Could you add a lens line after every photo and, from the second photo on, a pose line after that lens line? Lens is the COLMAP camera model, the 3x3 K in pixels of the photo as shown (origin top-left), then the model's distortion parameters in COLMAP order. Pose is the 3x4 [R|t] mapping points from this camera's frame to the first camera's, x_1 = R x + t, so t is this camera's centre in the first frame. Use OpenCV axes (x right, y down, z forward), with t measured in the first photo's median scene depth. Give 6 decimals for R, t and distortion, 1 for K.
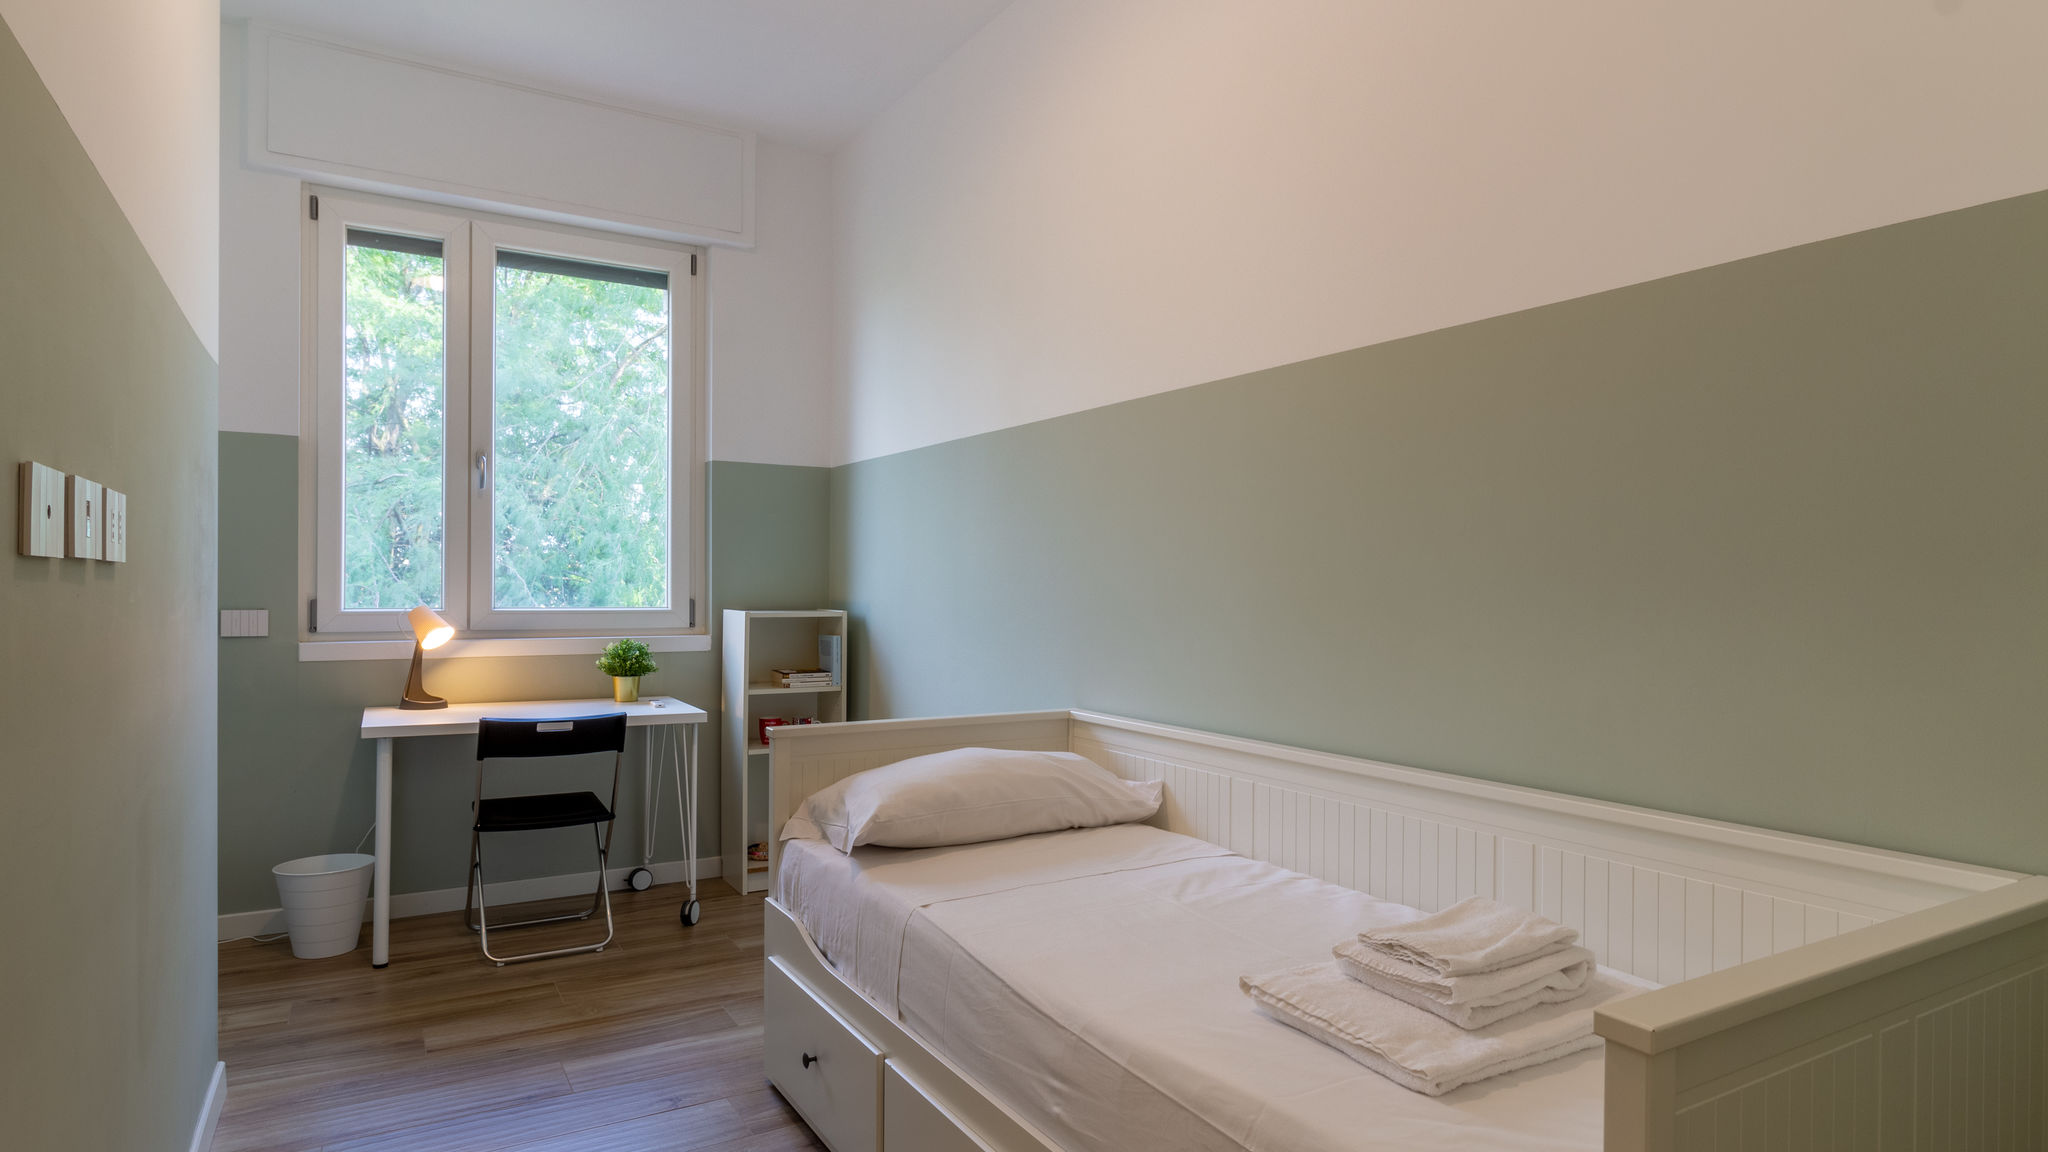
lens RADIAL K [[1129.7, 0, 1033.8], [0, 1129.7, 597.3], [0, 0, 1]] dist [0.002864, 0.000137]
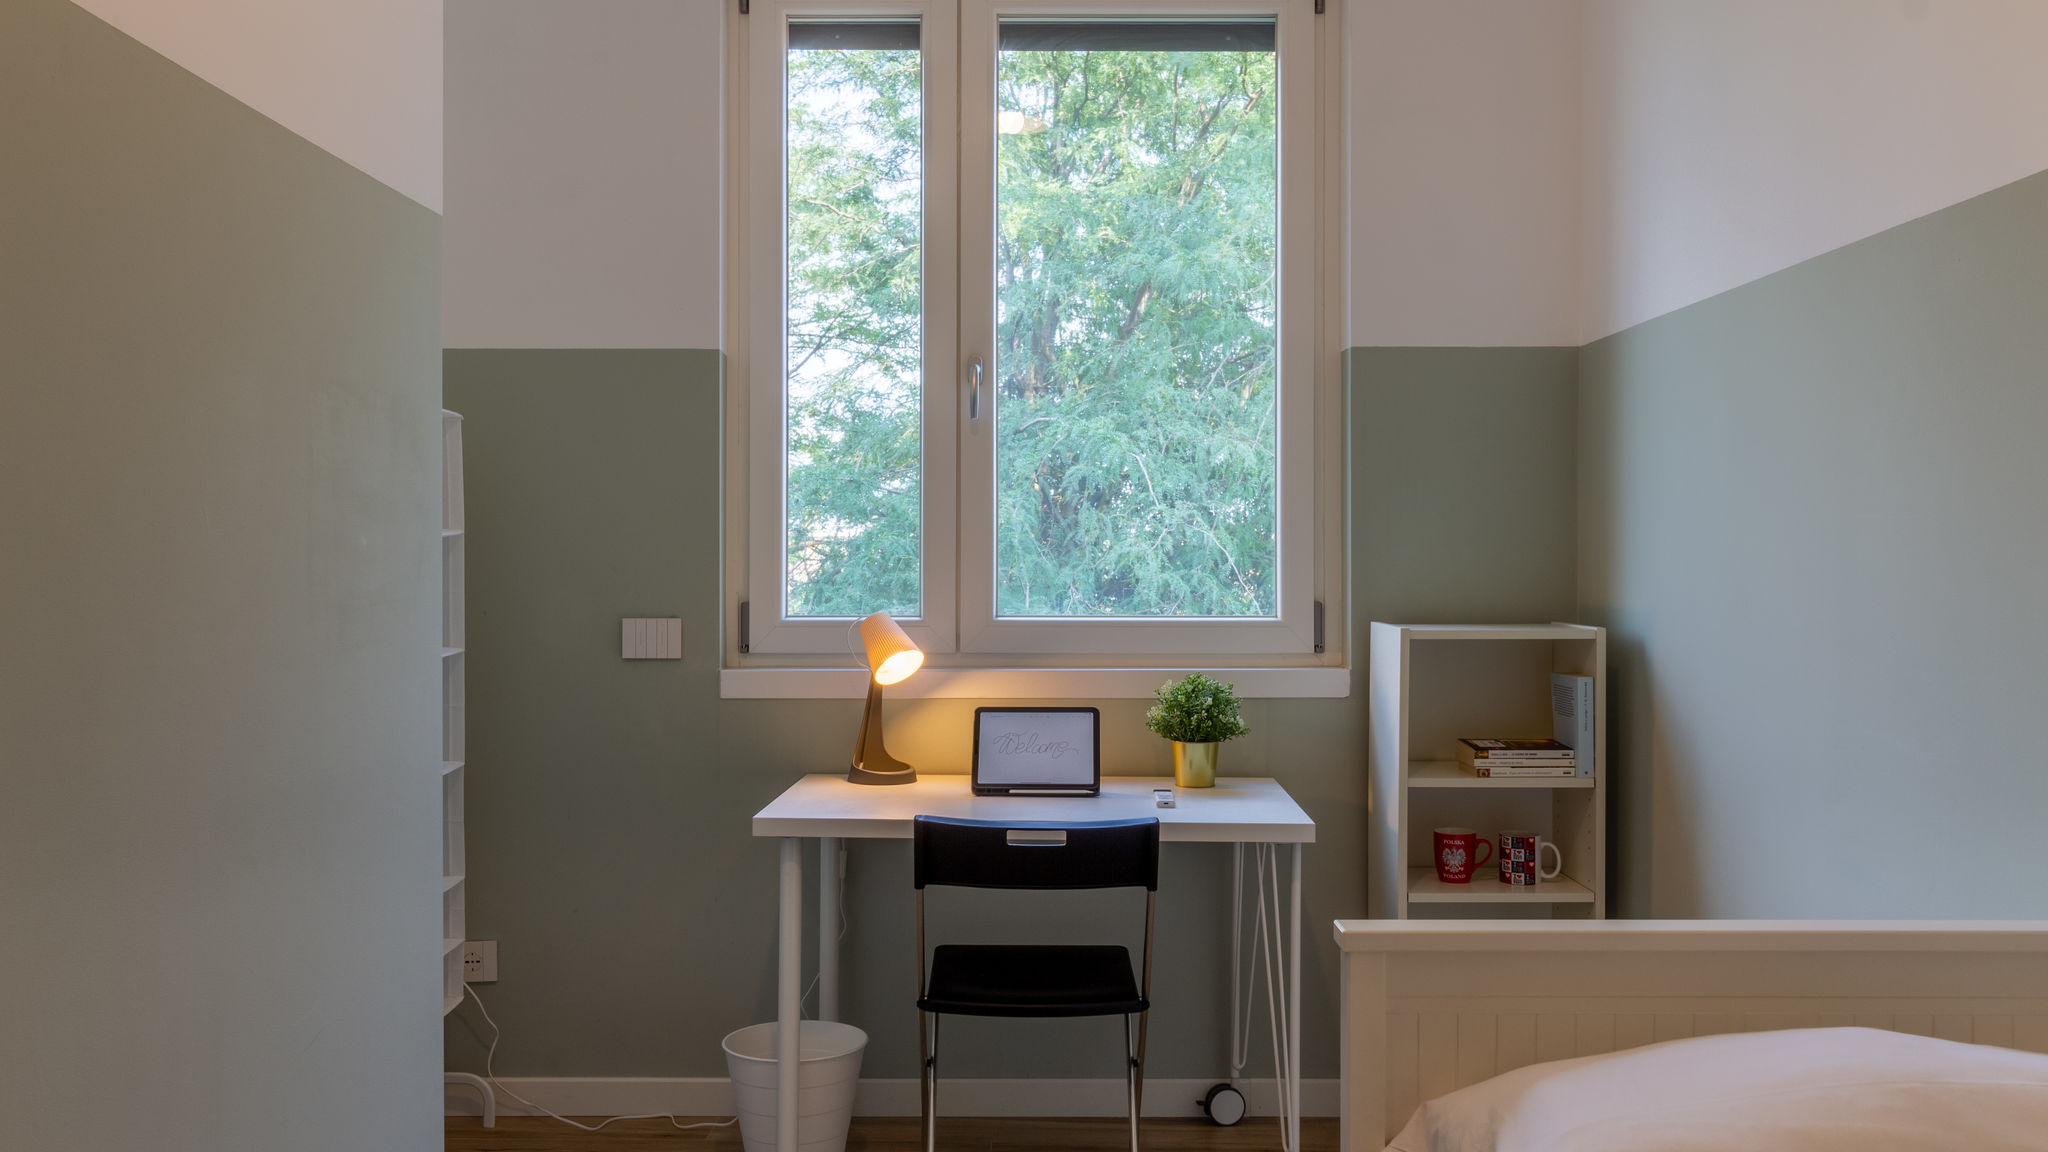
lens RADIAL K [[1688.0, 0, 1030.4], [0, 1688.0, 564.6], [0, 0, 1]] dist [-0.001609, 0.001144]
pose [[0.861012, -0.006297, -0.508546, -0.005770], [0.000990, 0.999942, -0.010706, -0.008953], [0.508585, 0.008714, 0.860968, 0.252373]]
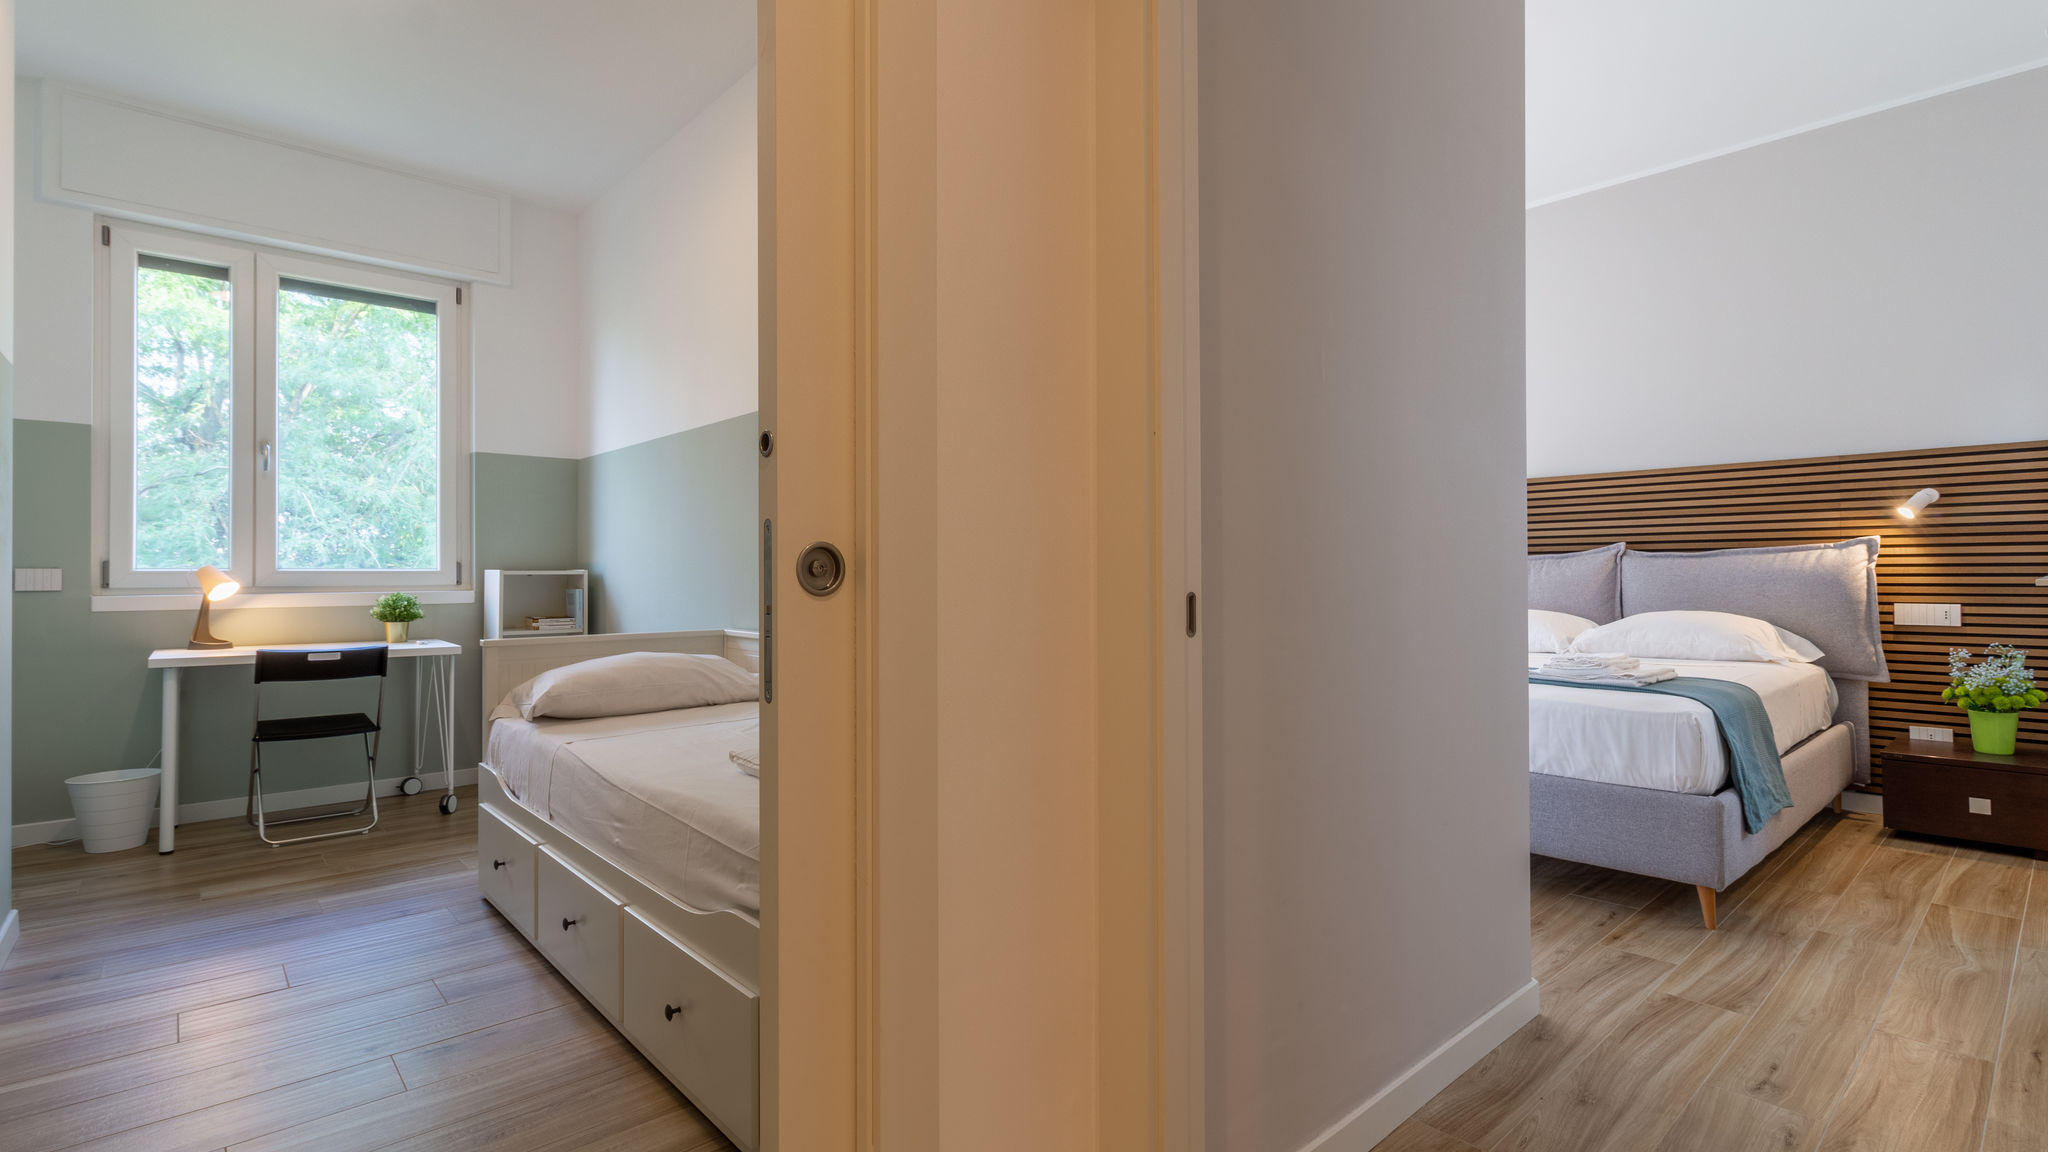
lens RADIAL K [[949.8, 0, 1020.7], [0, 949.8, 573.1], [0, 0, 1]] dist [-0.002715, 0.001250]
pose [[0.981852, -0.006656, 0.189534, 0.125036], [0.008406, 0.999929, -0.008432, 0.031670], [-0.189464, 0.009873, 0.981838, -0.170994]]
